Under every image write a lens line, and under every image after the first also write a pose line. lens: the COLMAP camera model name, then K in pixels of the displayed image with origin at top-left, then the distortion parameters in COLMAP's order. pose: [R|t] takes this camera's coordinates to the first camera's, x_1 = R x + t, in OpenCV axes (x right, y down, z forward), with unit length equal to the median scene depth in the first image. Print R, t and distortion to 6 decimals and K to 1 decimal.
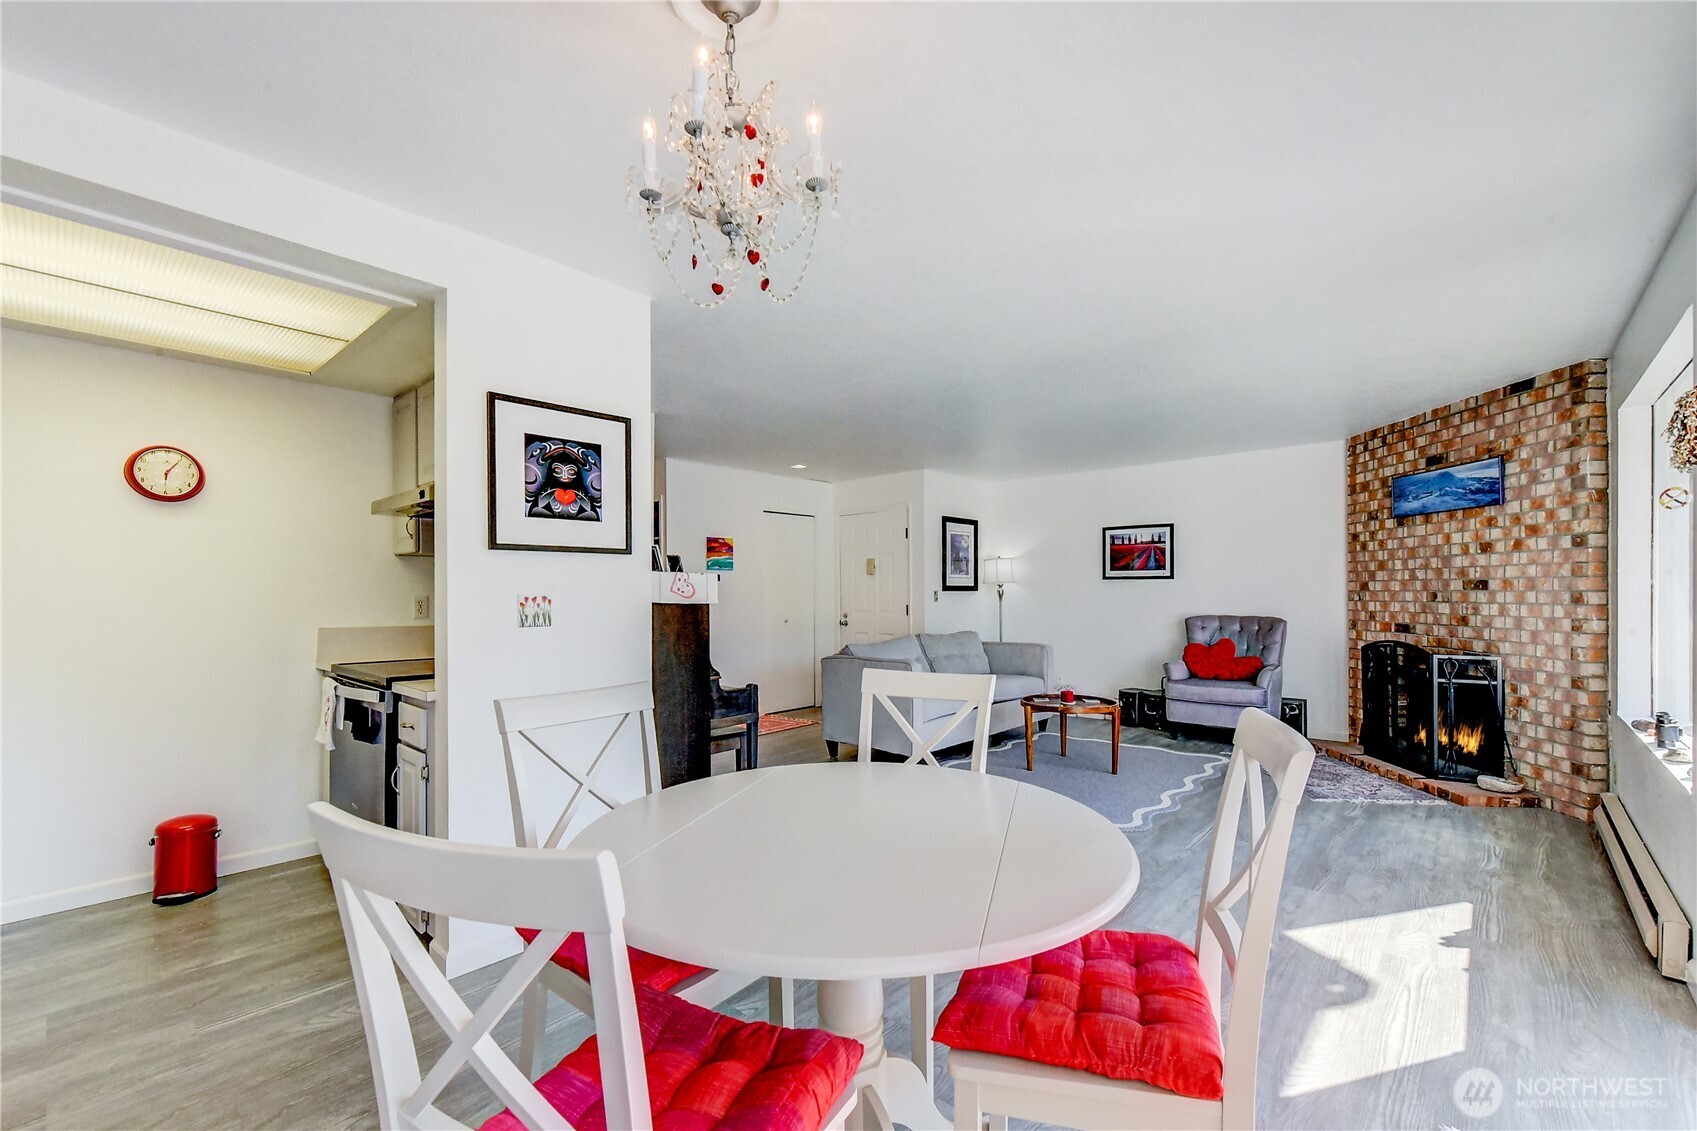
lens RADIAL K [[698.2, 0, 853.0], [0, 698.2, 589.1], [0, 0, 1]] dist [0.001425, 0.000913]
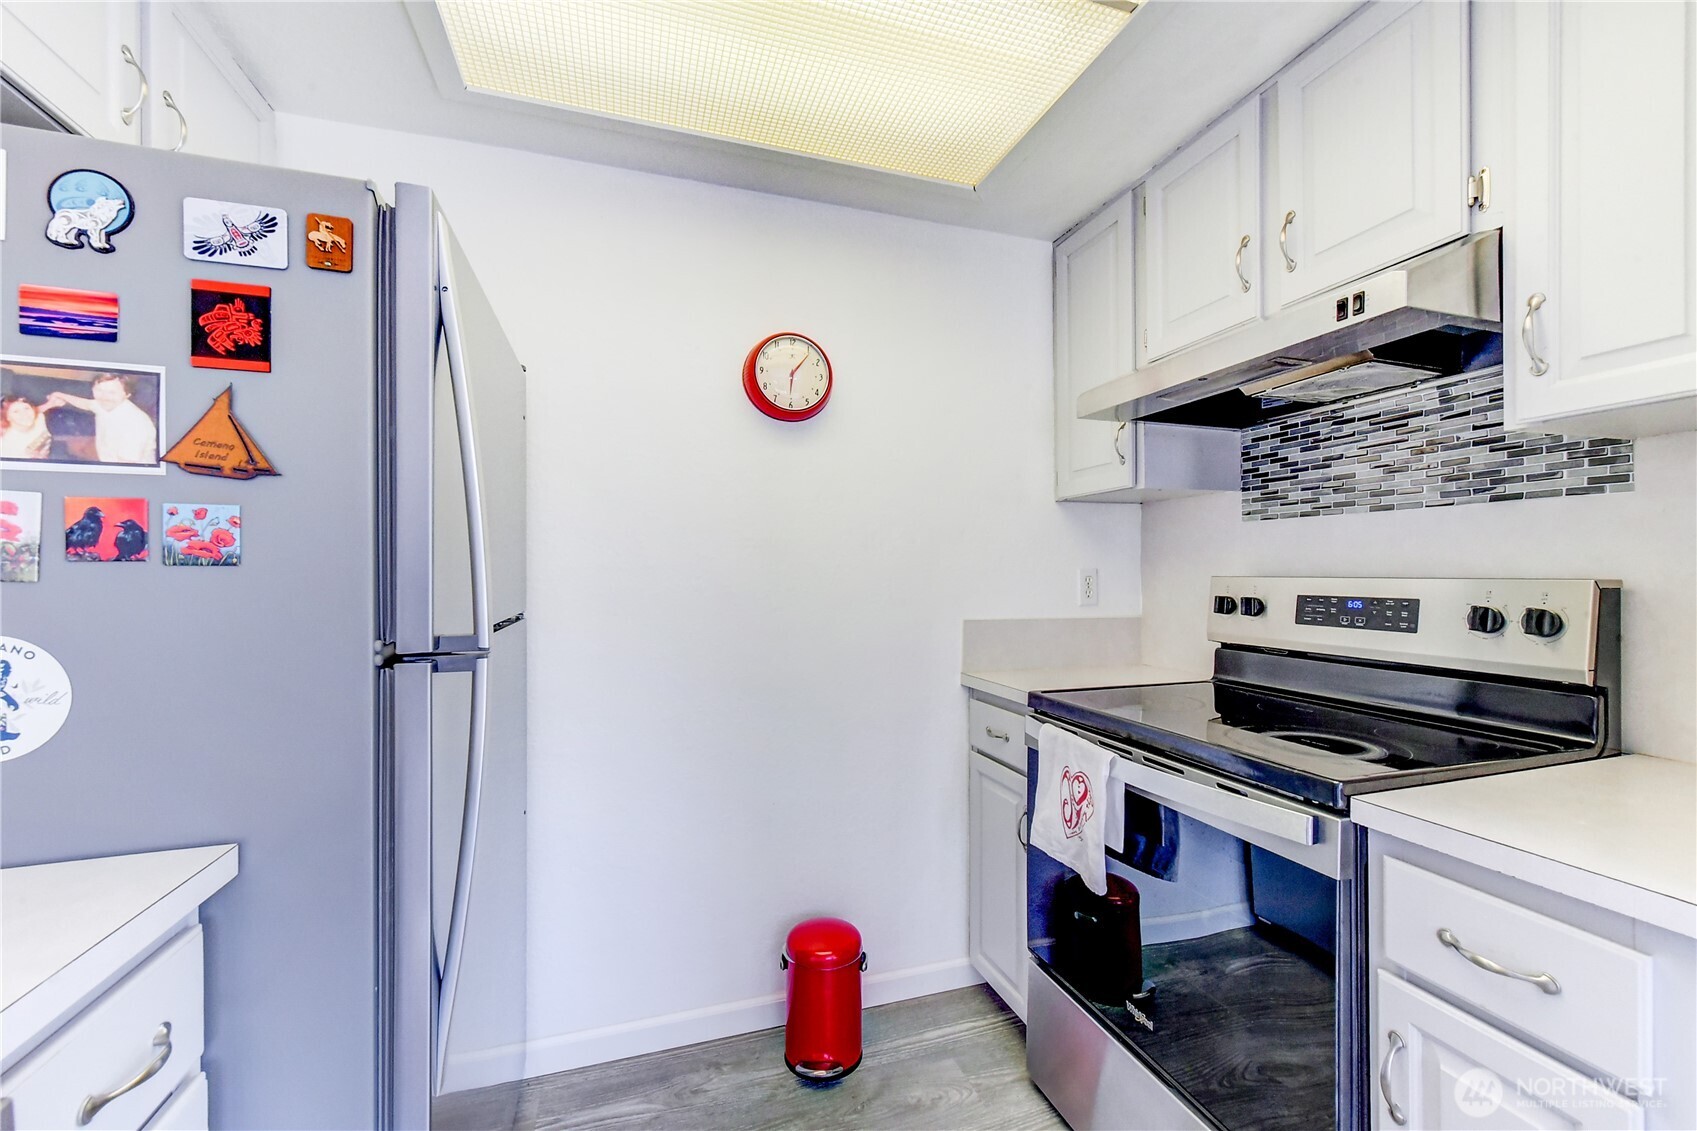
lens RADIAL K [[698.2, 0, 859.0], [0, 698.2, 574.9], [0, 0, 1]] dist [0.001425, 0.000913]
pose [[0.871235, 0.002352, -0.490860, -0.451553], [0.002947, 0.999945, 0.010023, 0.006905], [0.490857, -0.010179, 0.871181, 0.349384]]
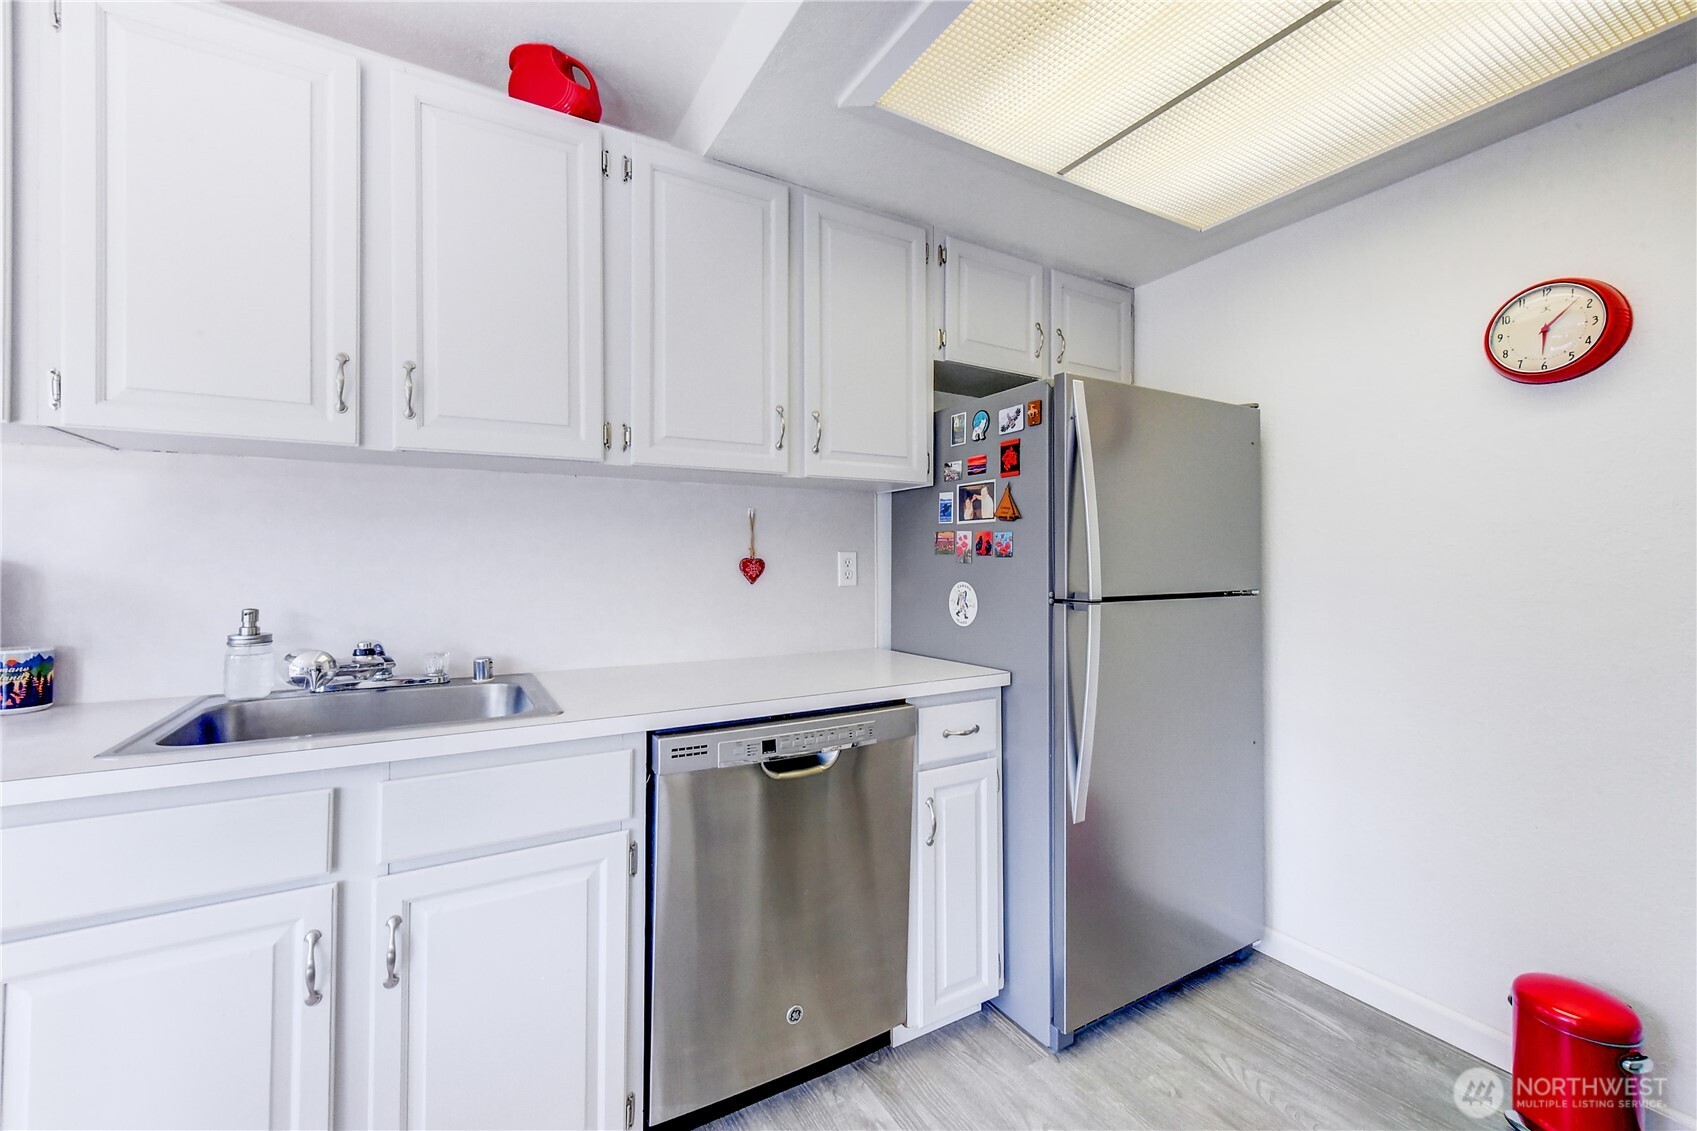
lens RADIAL K [[698.2, 0, 870.5], [0, 698.2, 556.4], [0, 0, 1]] dist [0.001425, 0.000913]
pose [[-0.283533, -0.009180, -0.958919, -0.226331], [0.005270, 0.999924, -0.011130, 0.010026], [0.958948, -0.008209, -0.283463, 0.474094]]
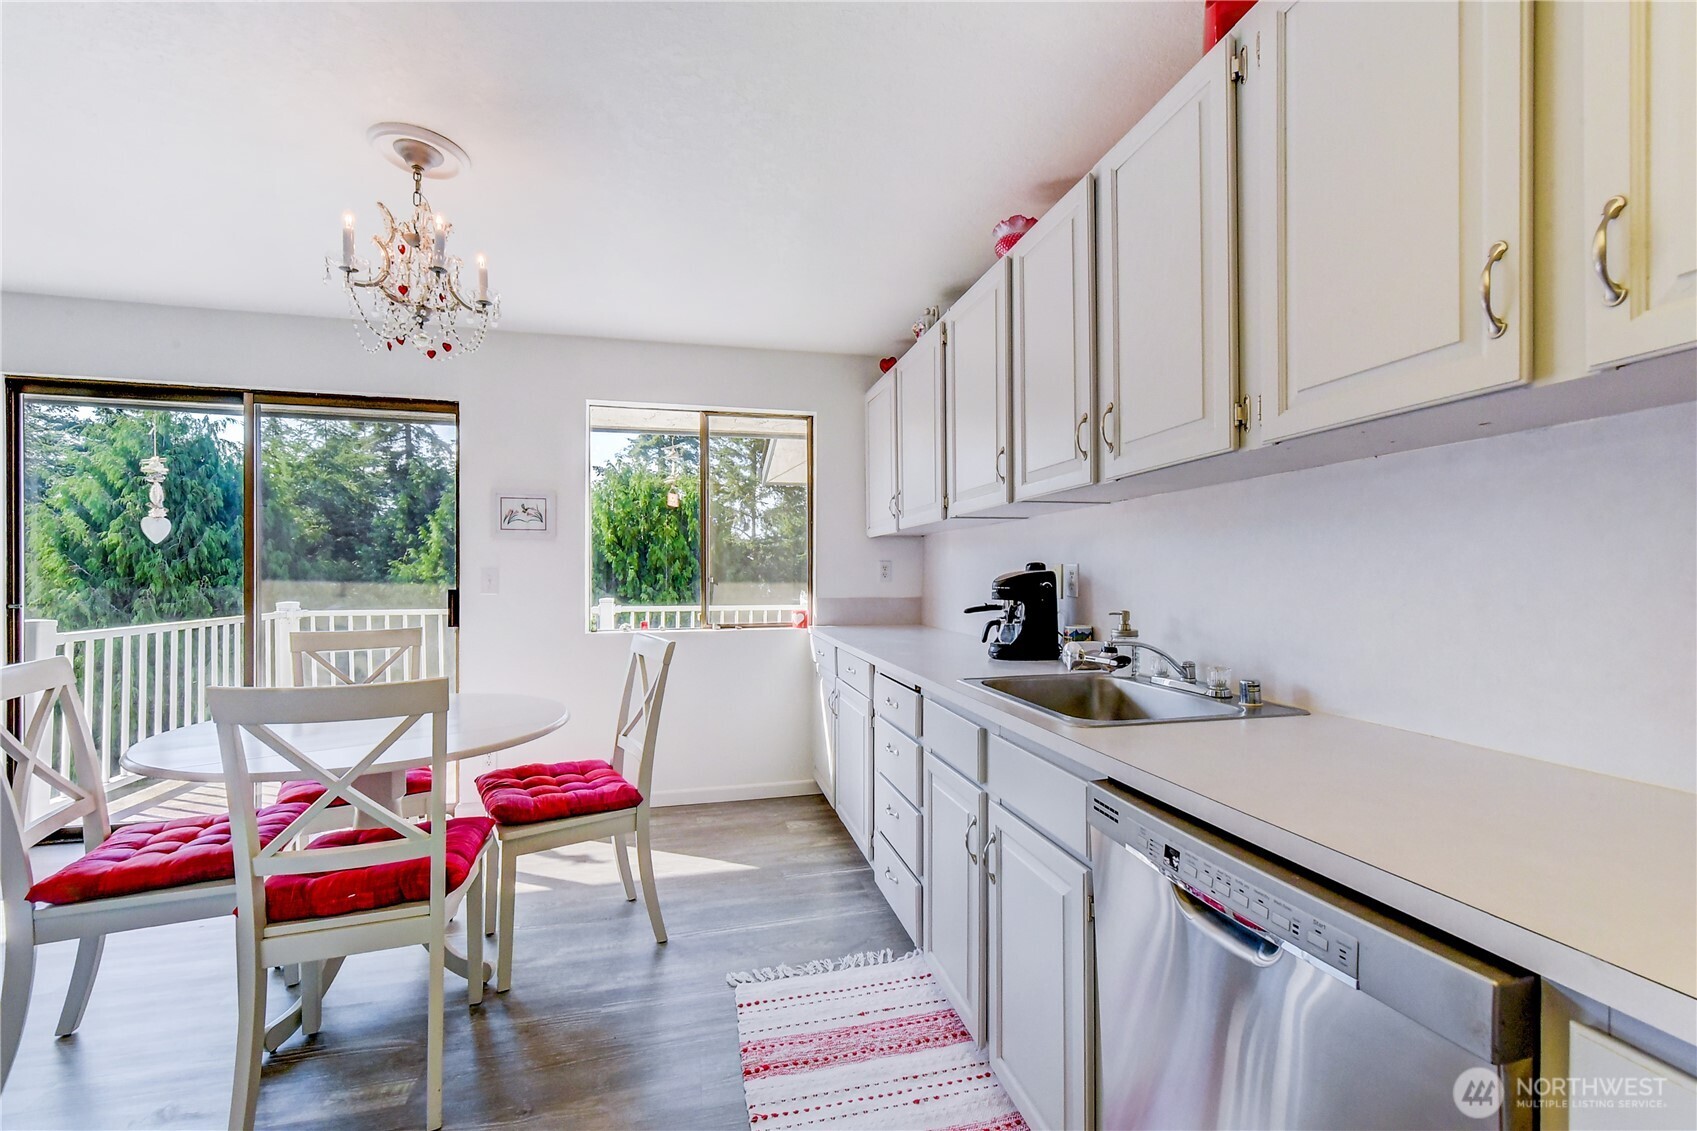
lens RADIAL K [[698.2, 0, 837.7], [0, 698.2, 581.9], [0, 0, 1]] dist [0.001425, 0.000913]
pose [[-0.822190, -0.001894, 0.569211, -0.600394], [-0.000695, 0.999997, 0.002324, 0.010170], [-0.569213, 0.001515, -0.822188, 0.580002]]
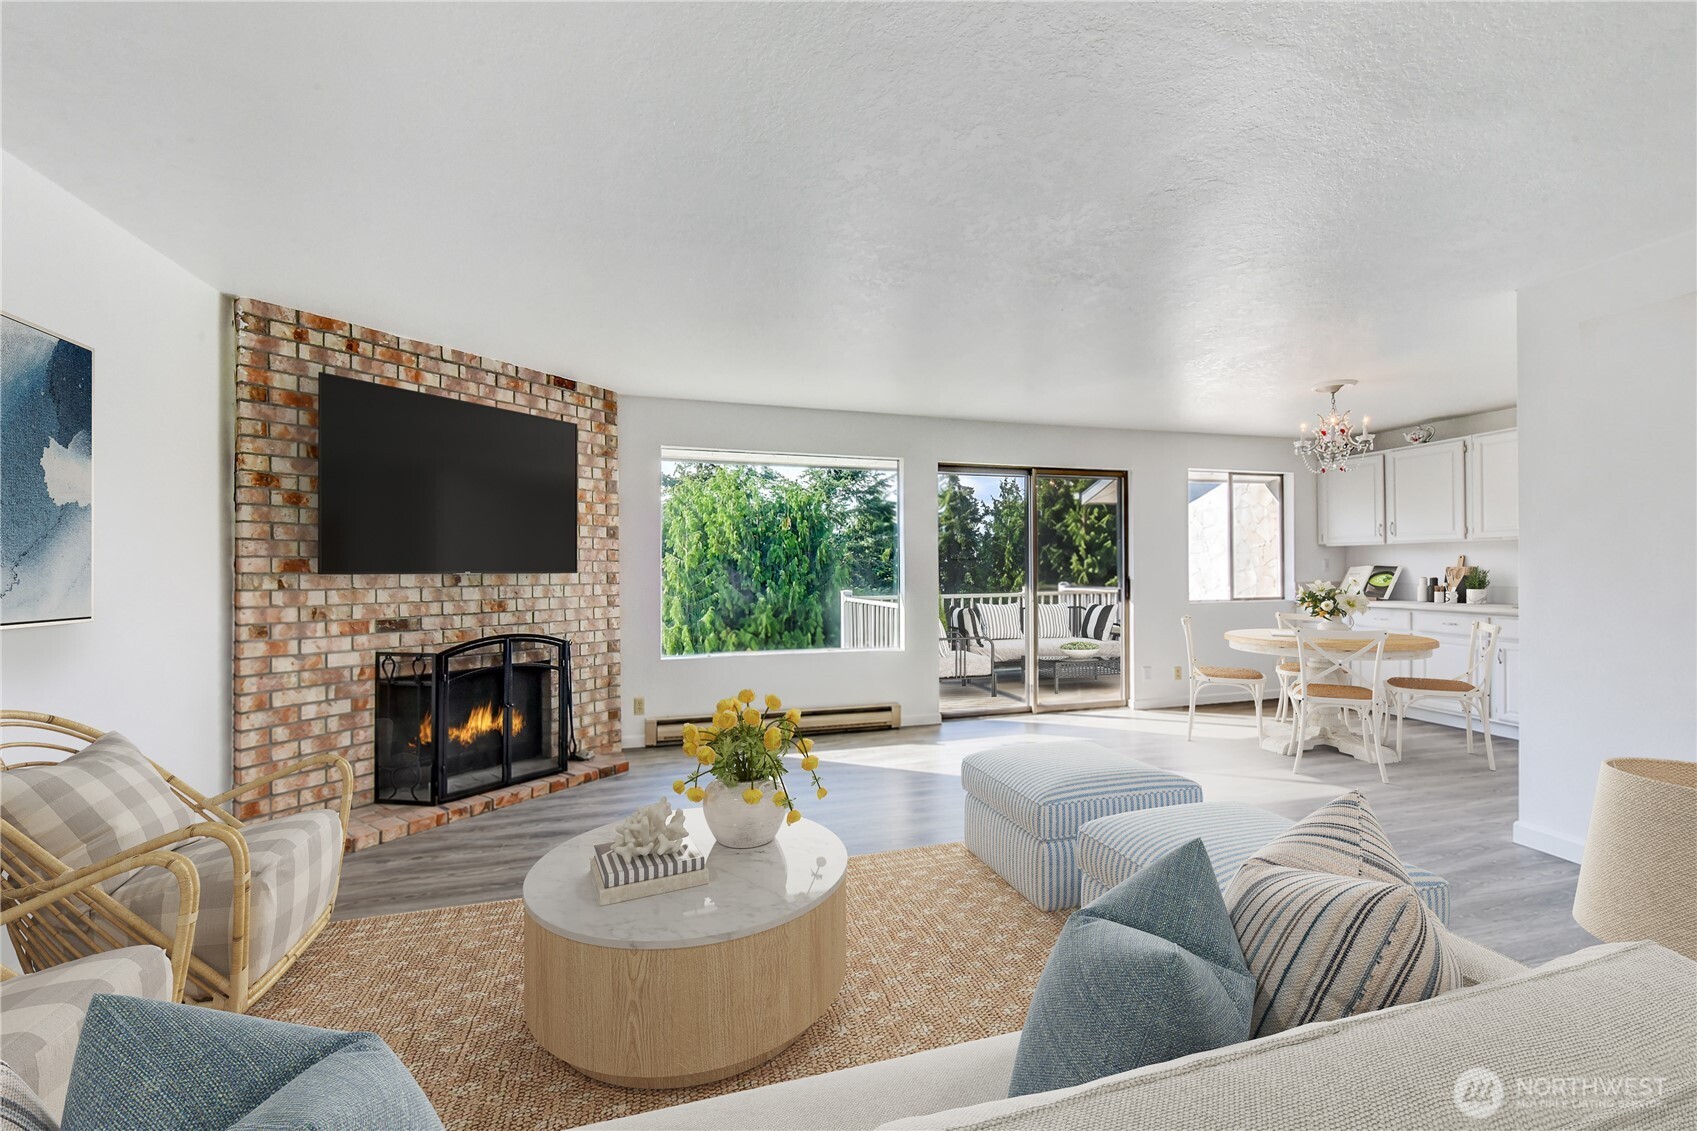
lens RADIAL K [[698.2, 0, 865.5], [0, 698.2, 570.9], [0, 0, 1]] dist [0.001425, 0.000913]
pose [[-0.865863, 0.009551, 0.500190, 0.017686], [0.007058, 0.999951, -0.006876, 0.010800], [-0.500232, -0.002423, -0.865888, 1.772807]]
